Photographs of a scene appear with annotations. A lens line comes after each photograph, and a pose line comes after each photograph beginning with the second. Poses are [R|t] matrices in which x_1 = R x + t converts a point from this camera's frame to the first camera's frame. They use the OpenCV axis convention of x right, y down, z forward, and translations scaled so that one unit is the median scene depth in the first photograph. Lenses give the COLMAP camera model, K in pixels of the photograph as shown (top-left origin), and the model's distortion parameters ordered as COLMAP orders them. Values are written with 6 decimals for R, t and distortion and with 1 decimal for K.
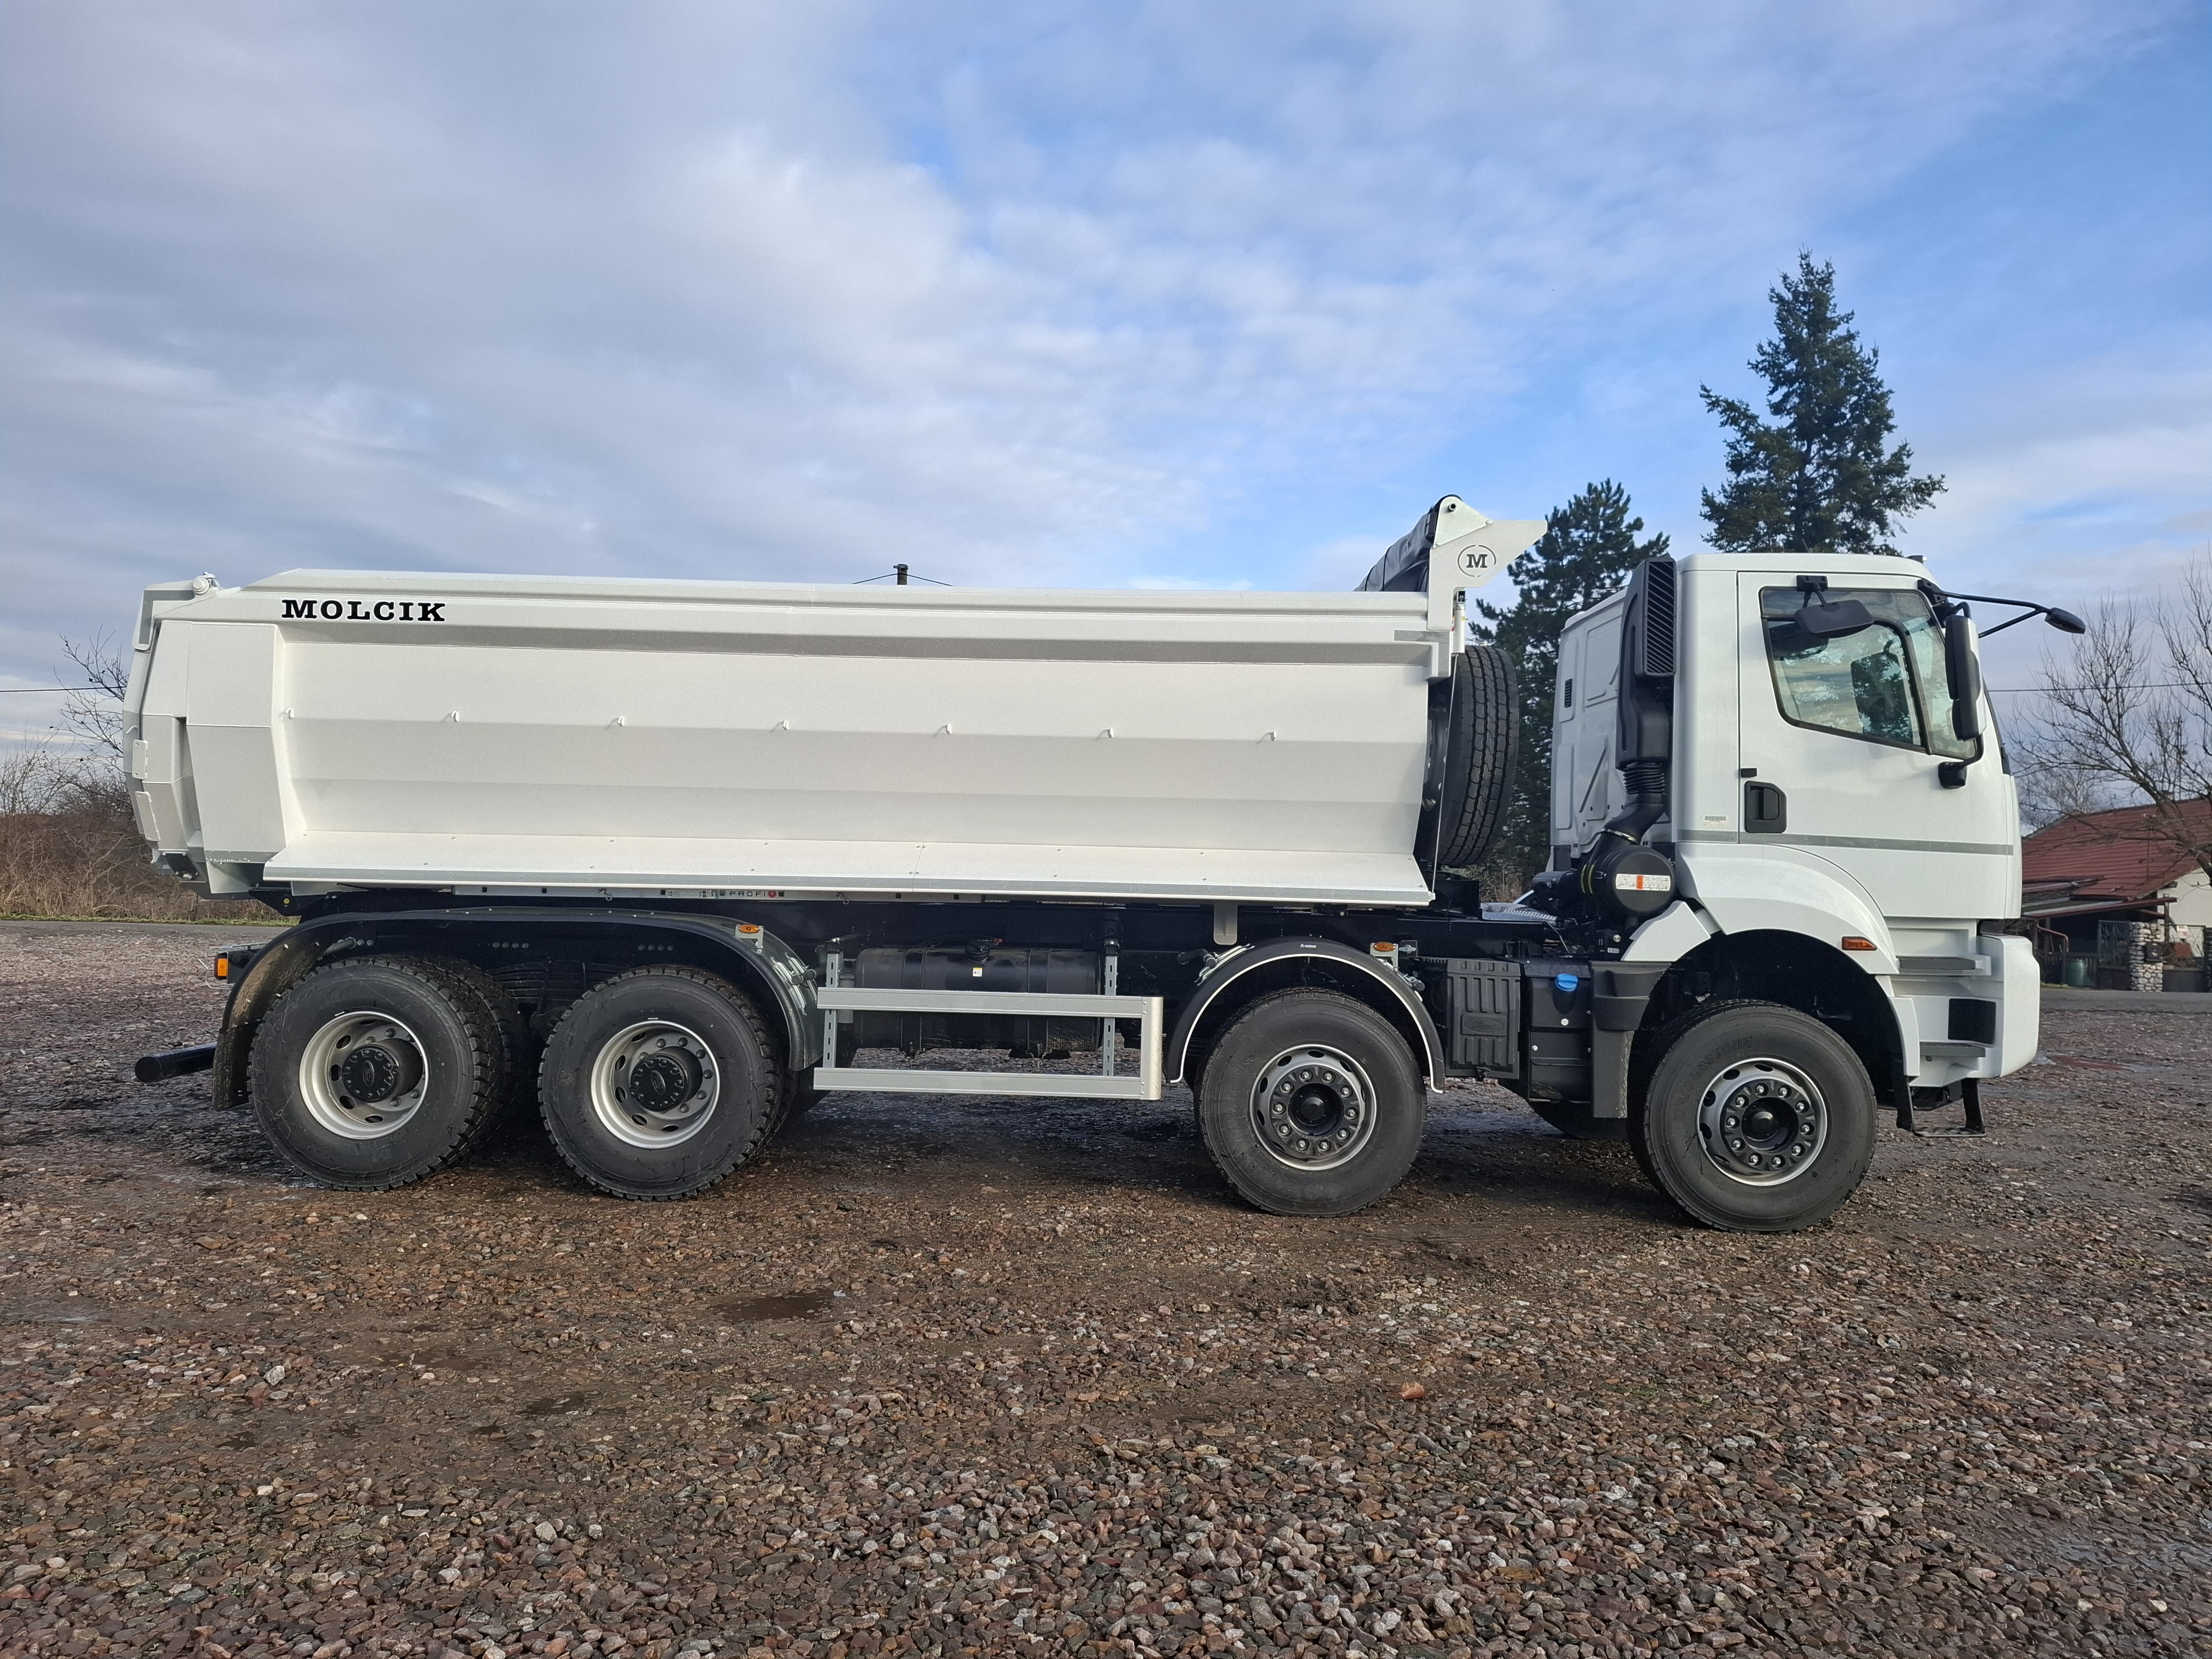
lens RADIAL K [[1559.7, 0, 1059.3], [0, 1559.7, 843.7], [0, 0, 1]] dist [0.053382, -0.046016]
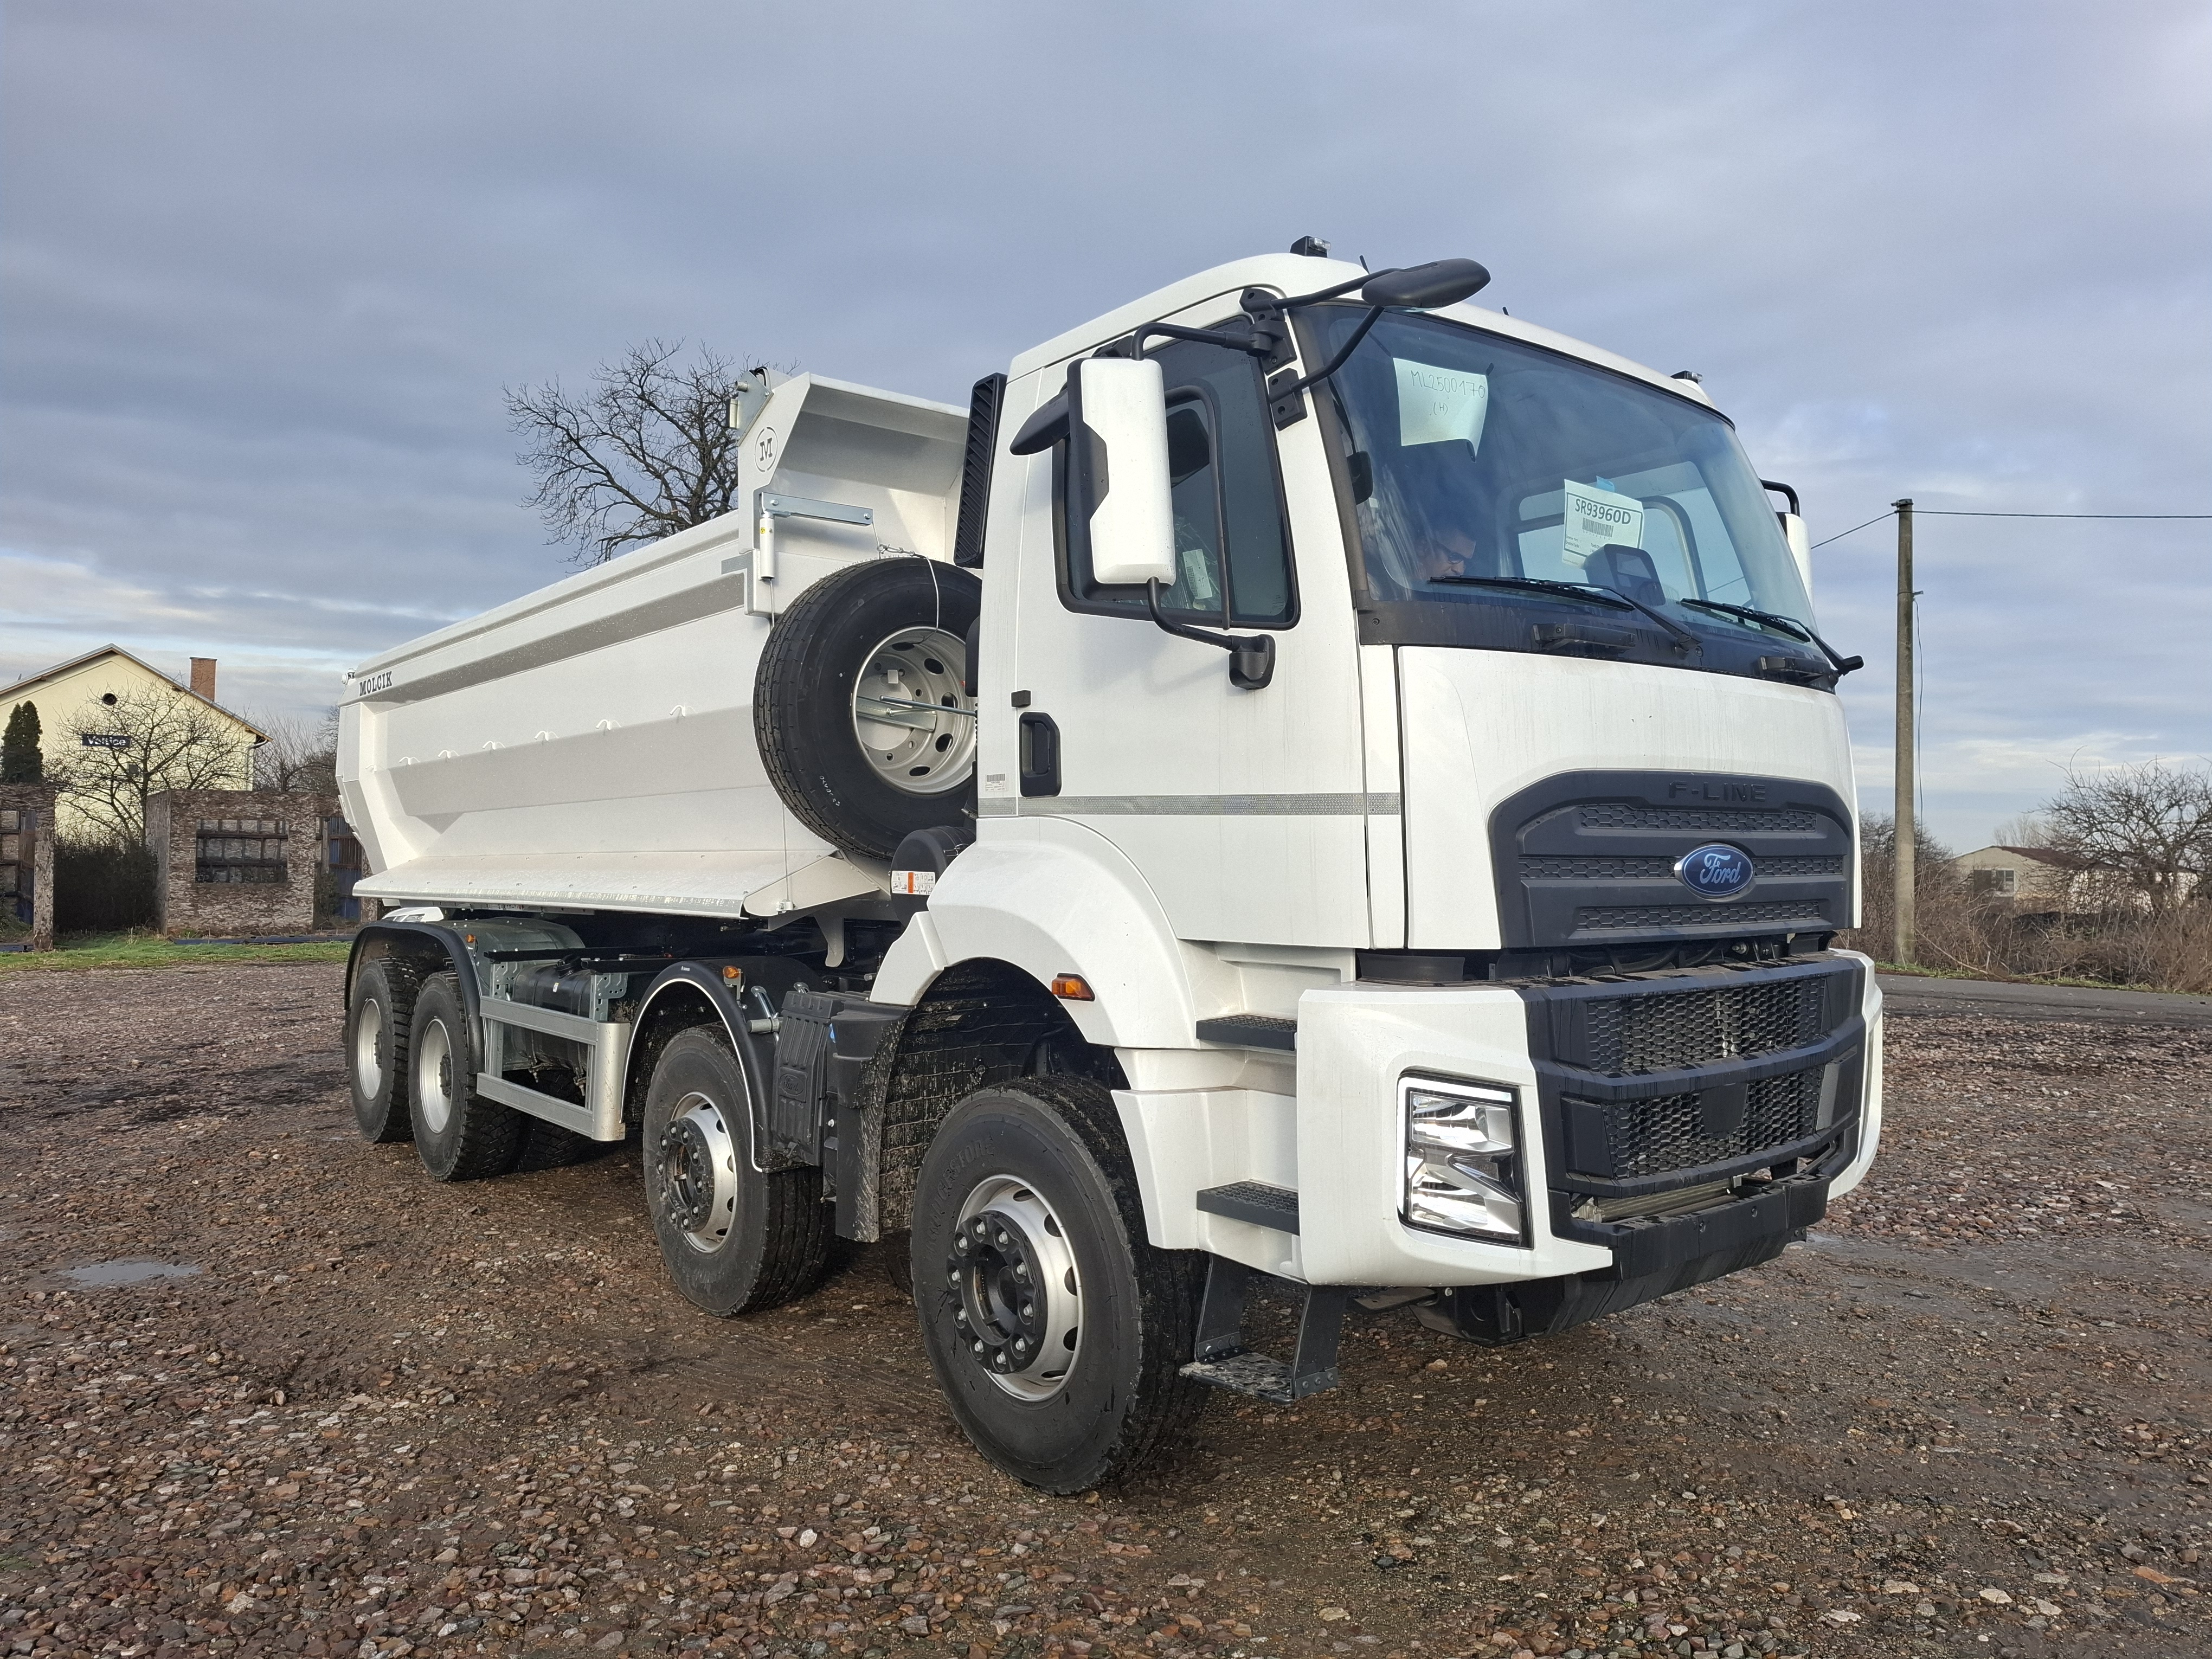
lens RADIAL K [[1559.7, 0, 1152.6], [0, 1559.7, 837.3], [0, 0, 1]] dist [0.053382, -0.046016]
pose [[0.655516, -0.036968, -0.754276, 0.924105], [0.026120, 0.999313, -0.026278, 0.025335], [0.754729, -0.002476, 0.656032, 0.648537]]
